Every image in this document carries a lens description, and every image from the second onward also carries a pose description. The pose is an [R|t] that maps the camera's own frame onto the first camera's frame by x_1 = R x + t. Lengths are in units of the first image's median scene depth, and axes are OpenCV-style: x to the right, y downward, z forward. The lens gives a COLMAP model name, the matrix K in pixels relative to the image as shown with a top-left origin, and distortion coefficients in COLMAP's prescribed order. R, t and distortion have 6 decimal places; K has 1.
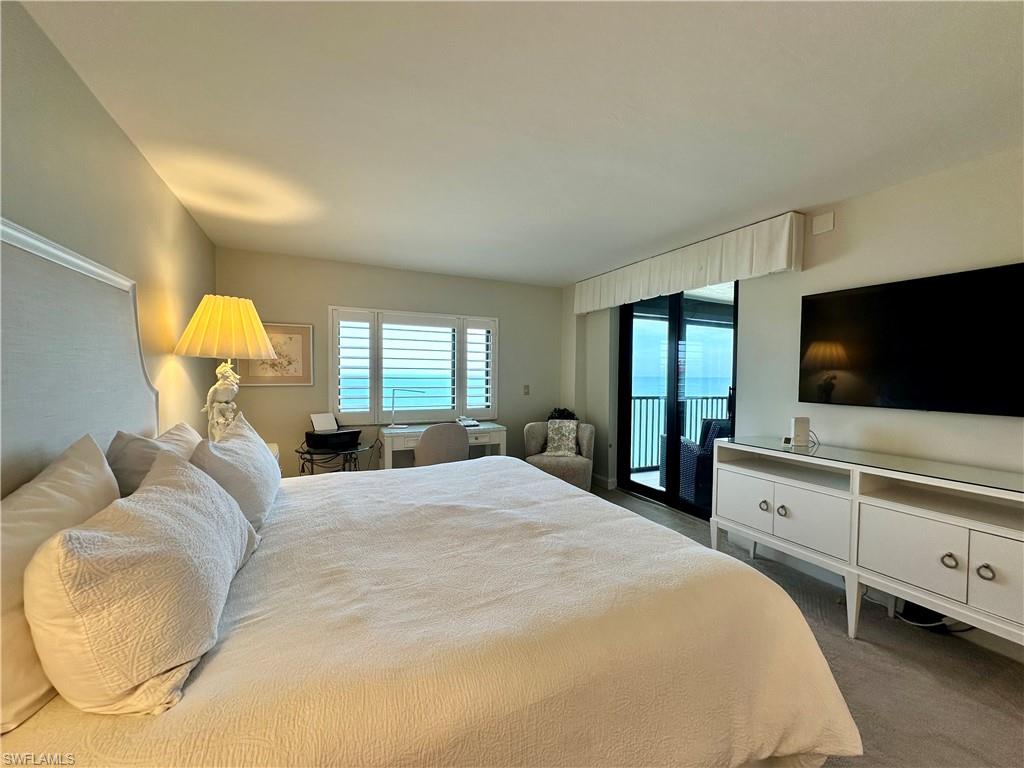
lens RADIAL K [[407.0, 0, 513.2], [0, 407.0, 384.8], [0, 0, 1]] dist [-0.001948, 0.000219]
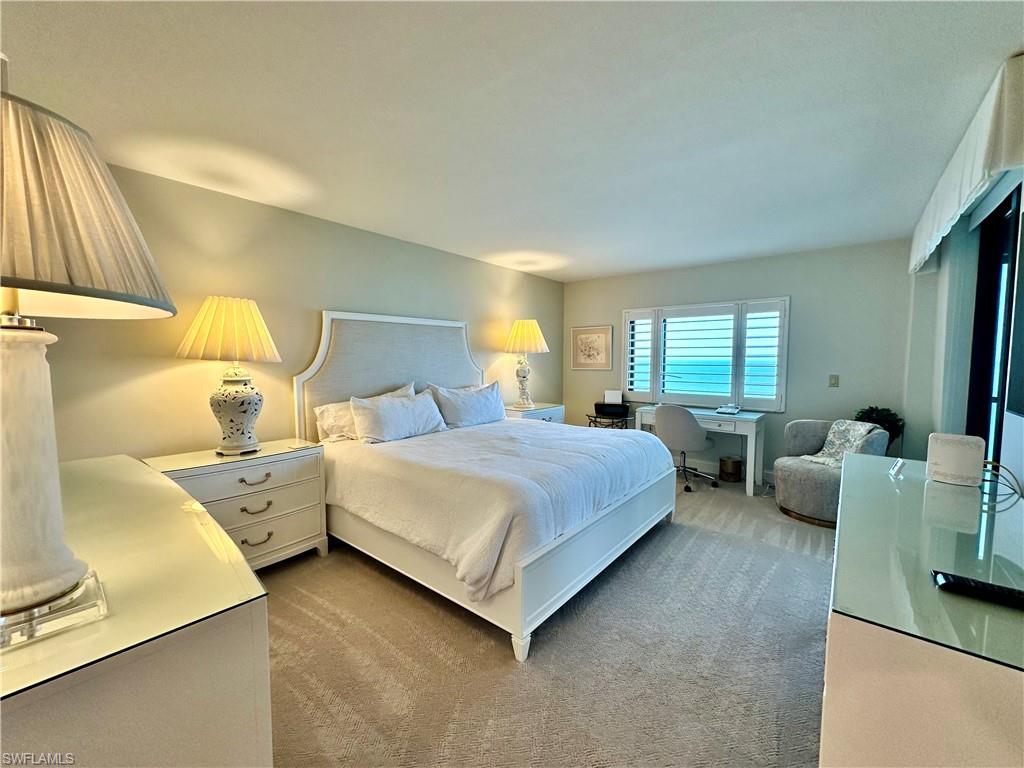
lens RADIAL K [[407.0, 0, 513.2], [0, 407.0, 384.8], [0, 0, 1]] dist [-0.001948, 0.000219]
pose [[0.397105, 0.041923, -0.916815, 0.558070], [-0.026212, 0.999067, 0.034331, 0.010543], [0.917399, 0.010399, 0.397833, 0.130473]]
